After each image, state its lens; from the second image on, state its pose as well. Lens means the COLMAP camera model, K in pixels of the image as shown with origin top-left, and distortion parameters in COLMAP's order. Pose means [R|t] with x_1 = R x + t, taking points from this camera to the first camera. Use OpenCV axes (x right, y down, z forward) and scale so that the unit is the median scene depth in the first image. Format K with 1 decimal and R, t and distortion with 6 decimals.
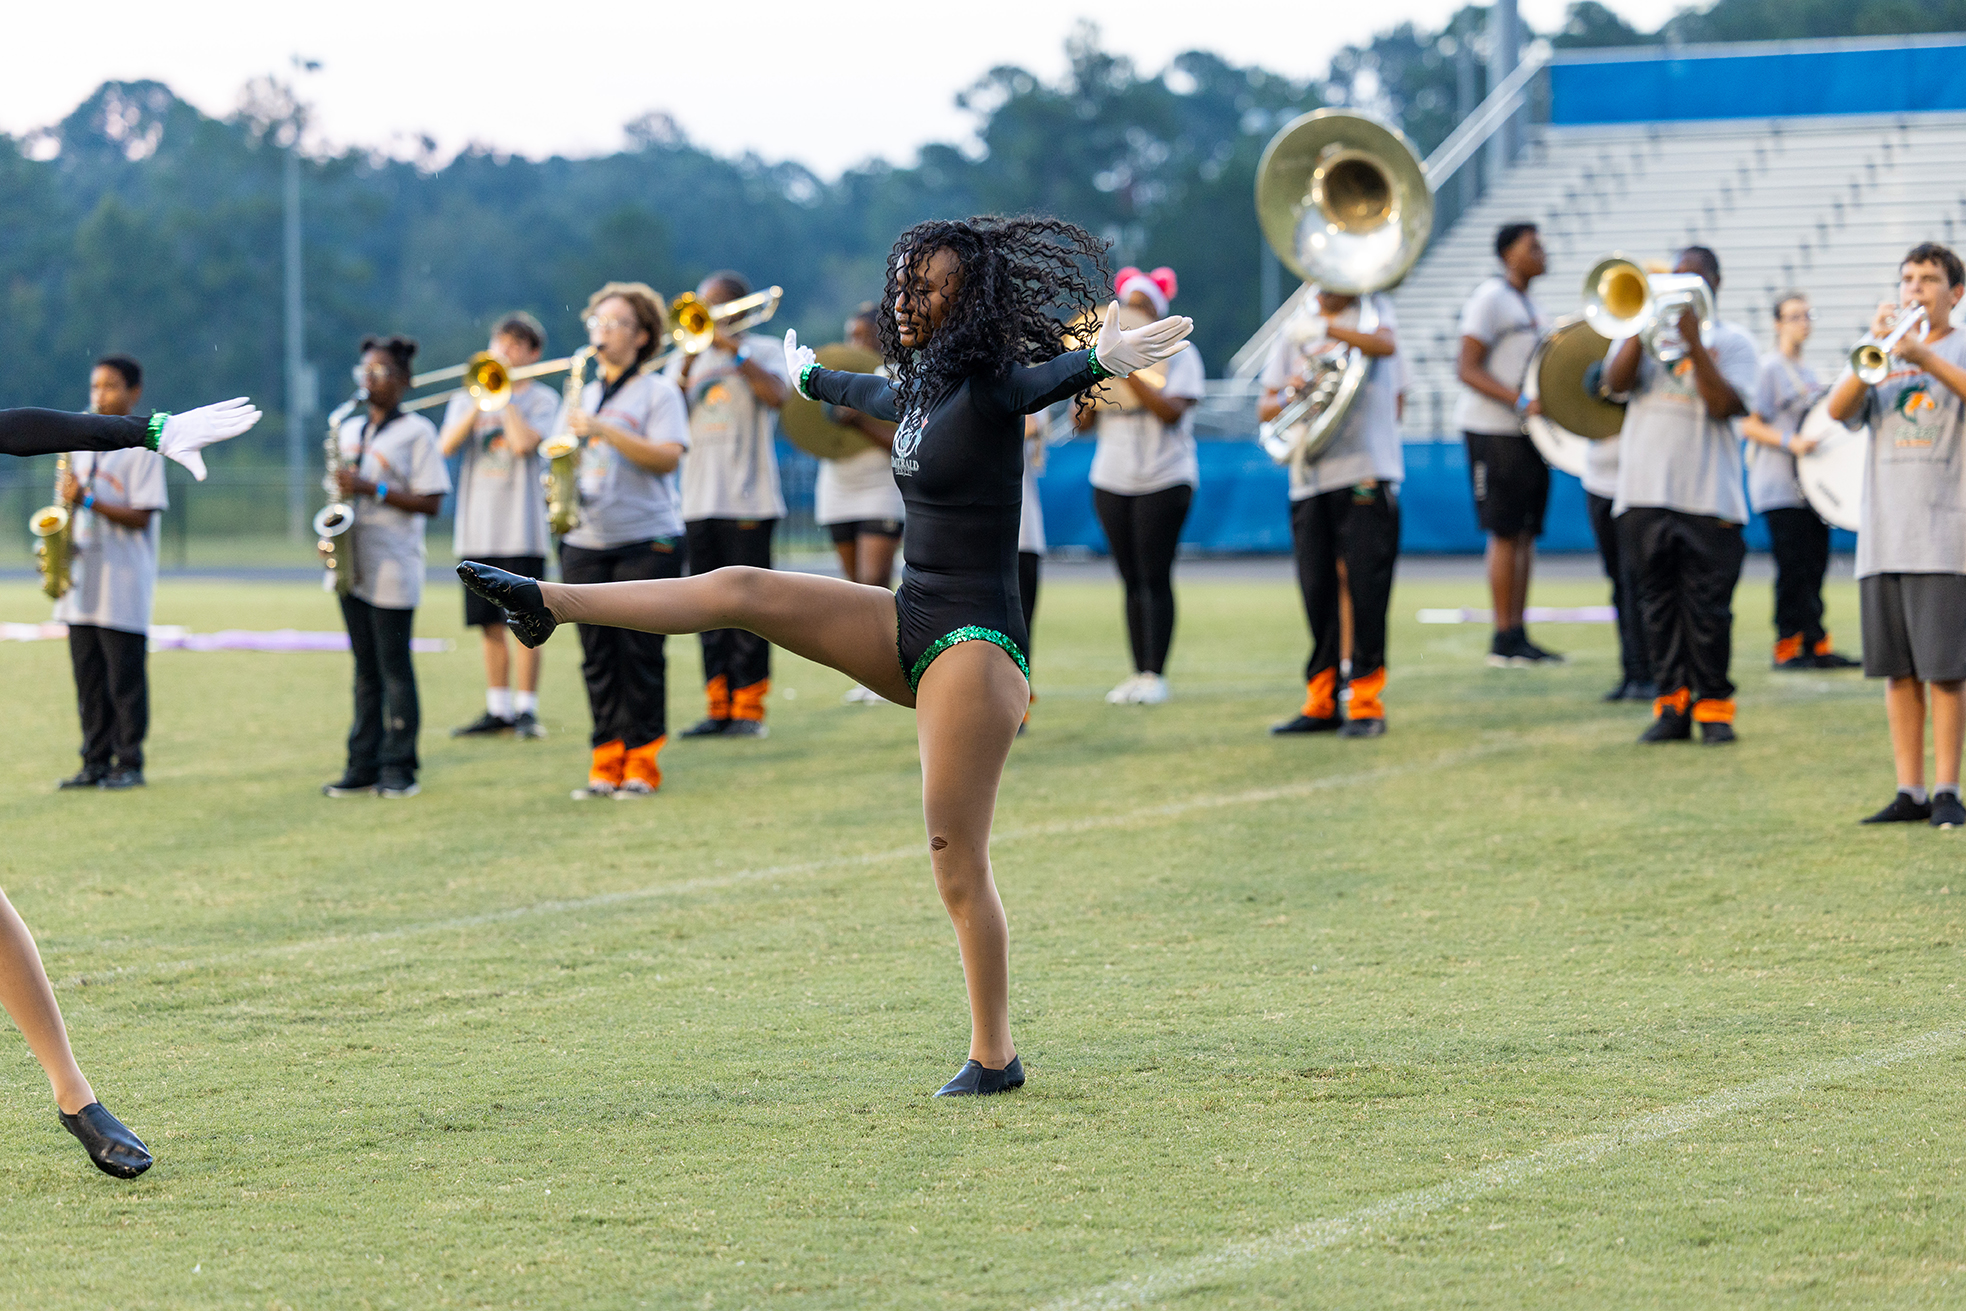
lens RADIAL K [[6335.3, 0, 989.0], [0, 6335.3, 661.9], [0, 0, 1]] dist [0.122449, 0.000000]
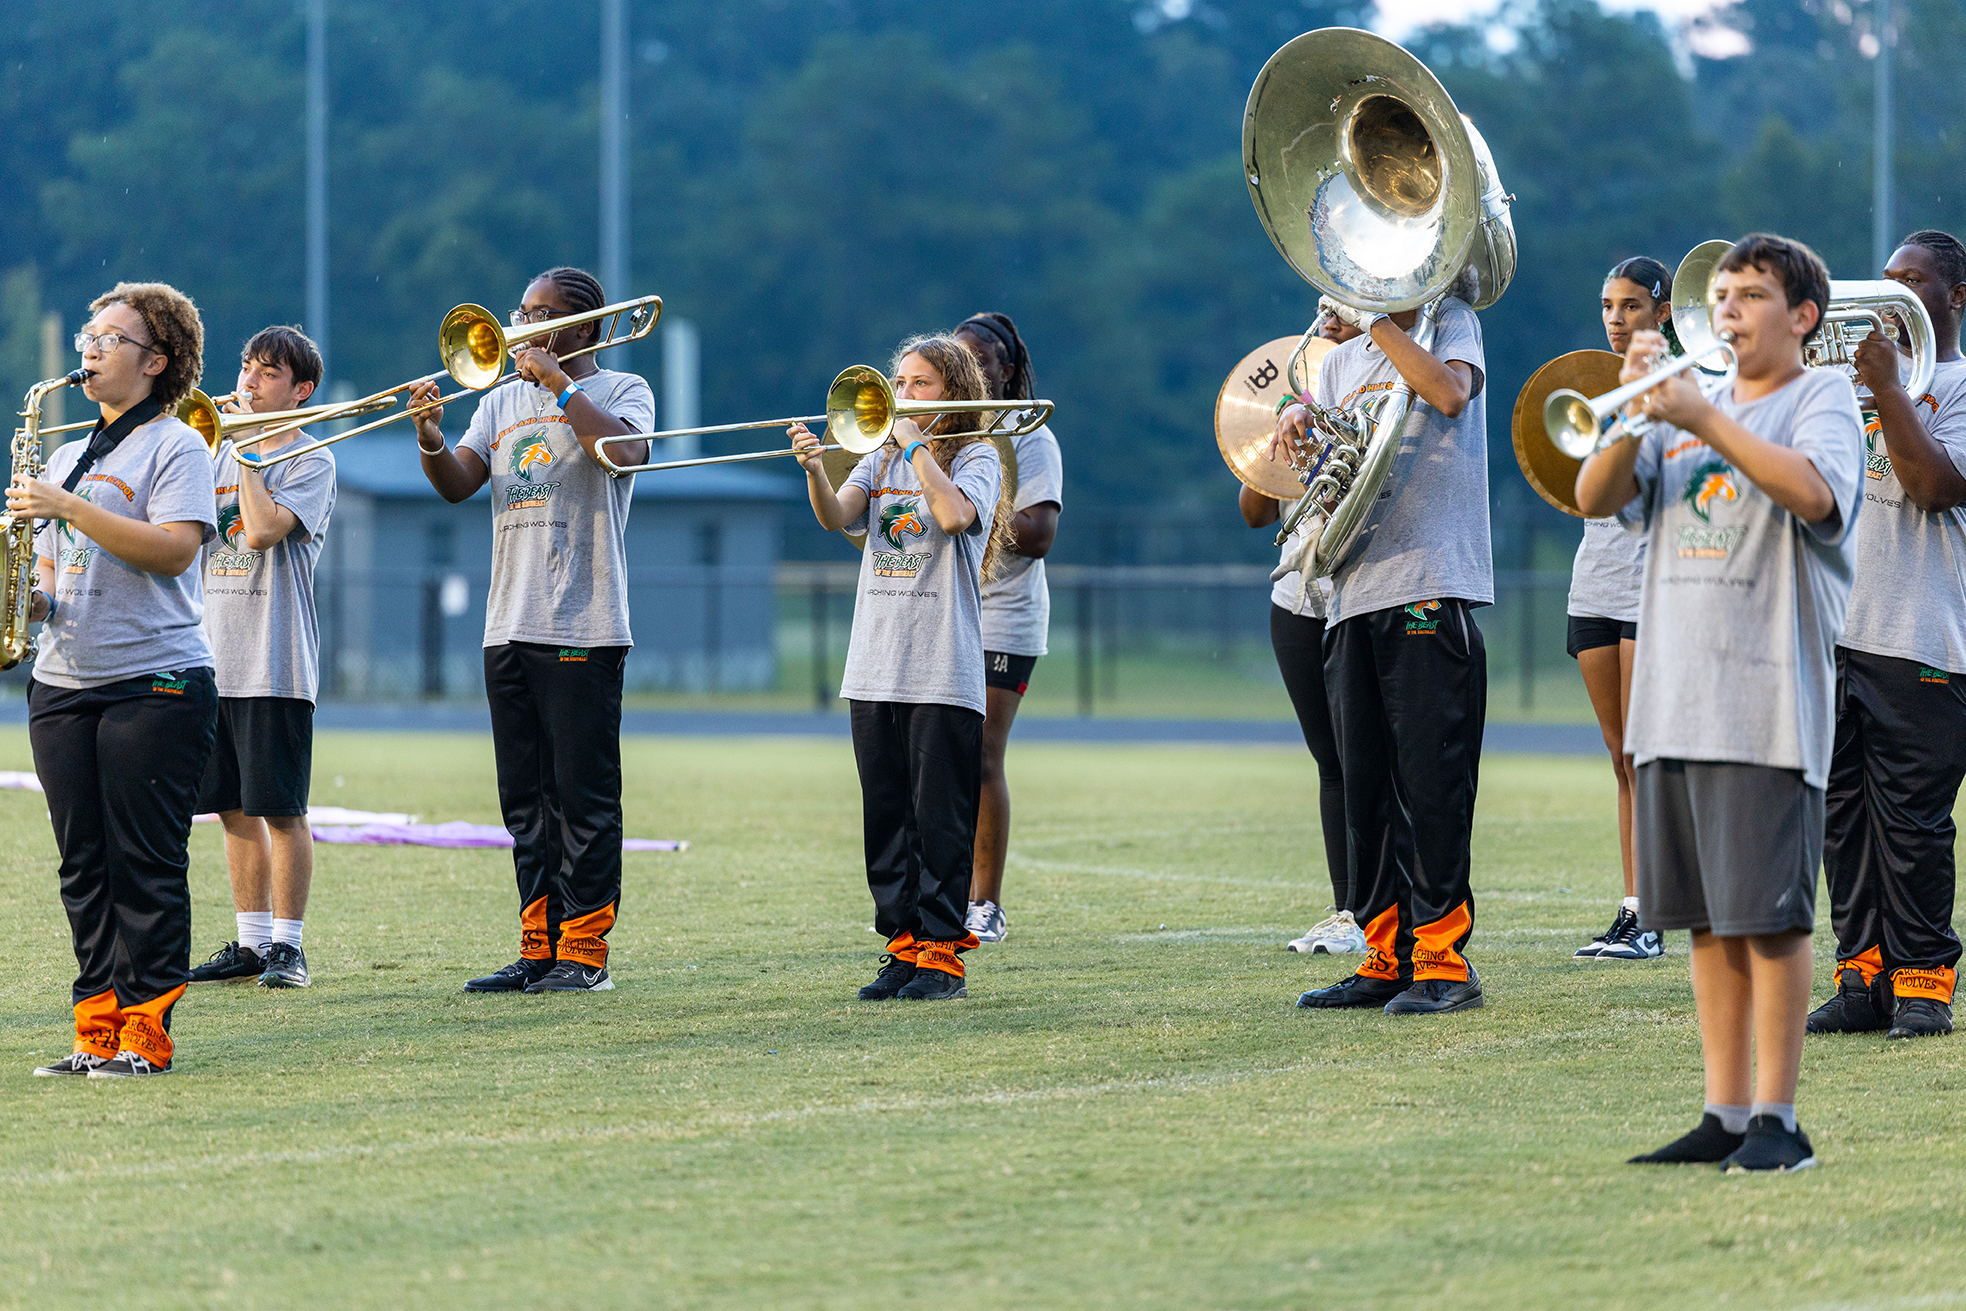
lens RADIAL K [[10602.2, 0, 984.0], [0, 10602.2, 655.8], [0, 0, 1]] dist [0.014006, 0.000000]
pose [[0.970618, 0.015407, -0.240131, 0.285382], [-0.020672, 0.999598, -0.019420, -0.002339], [0.239735, 0.023813, 0.970546, -0.023952]]
